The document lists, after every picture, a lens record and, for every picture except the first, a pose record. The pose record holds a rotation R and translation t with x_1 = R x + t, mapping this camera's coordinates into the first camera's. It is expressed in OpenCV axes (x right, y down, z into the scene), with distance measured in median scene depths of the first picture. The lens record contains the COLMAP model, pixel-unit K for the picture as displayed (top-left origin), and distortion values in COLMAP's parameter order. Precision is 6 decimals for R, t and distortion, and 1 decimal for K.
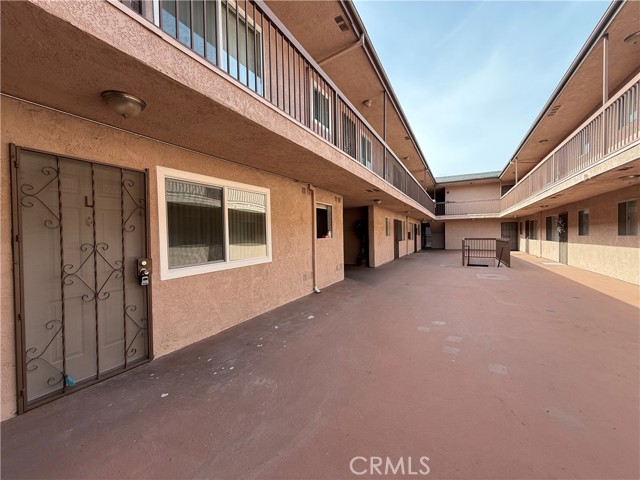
lens RADIAL K [[254.8, 0, 319.4], [0, 254.8, 240.0], [0, 0, 1]] dist [-0.000464, -0.000193]
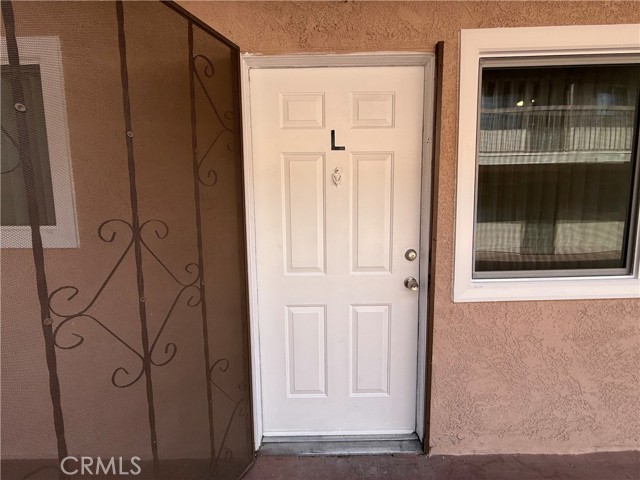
lens RADIAL K [[259.7, 0, 321.6], [0, 259.7, 238.4], [0, 0, 1]] dist [-0.001175, -0.000171]
pose [[0.481051, 0.098024, -0.871195, -0.349454], [-0.011222, 0.994336, 0.105684, 0.002007], [0.876621, -0.041063, 0.479426, 0.585618]]
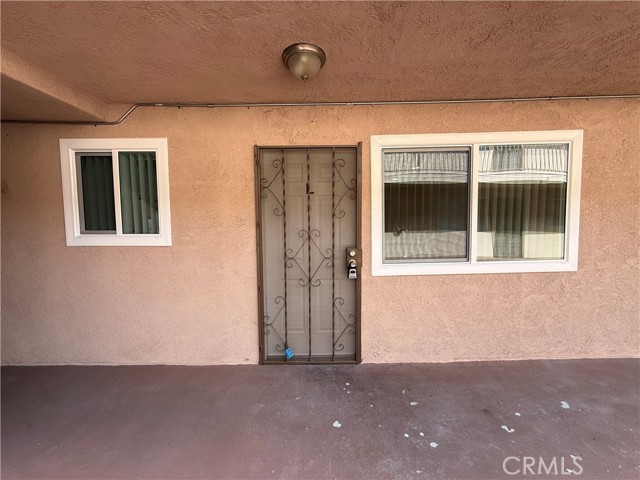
lens RADIAL K [[254.8, 0, 319.4], [0, 254.8, 240.0], [0, 0, 1]] dist [-0.000464, -0.000193]
pose [[0.486238, 0.072285, -0.870832, 0.012490], [-0.013793, 0.997083, 0.075064, -0.018168], [0.873718, -0.024487, 0.485817, 0.451410]]
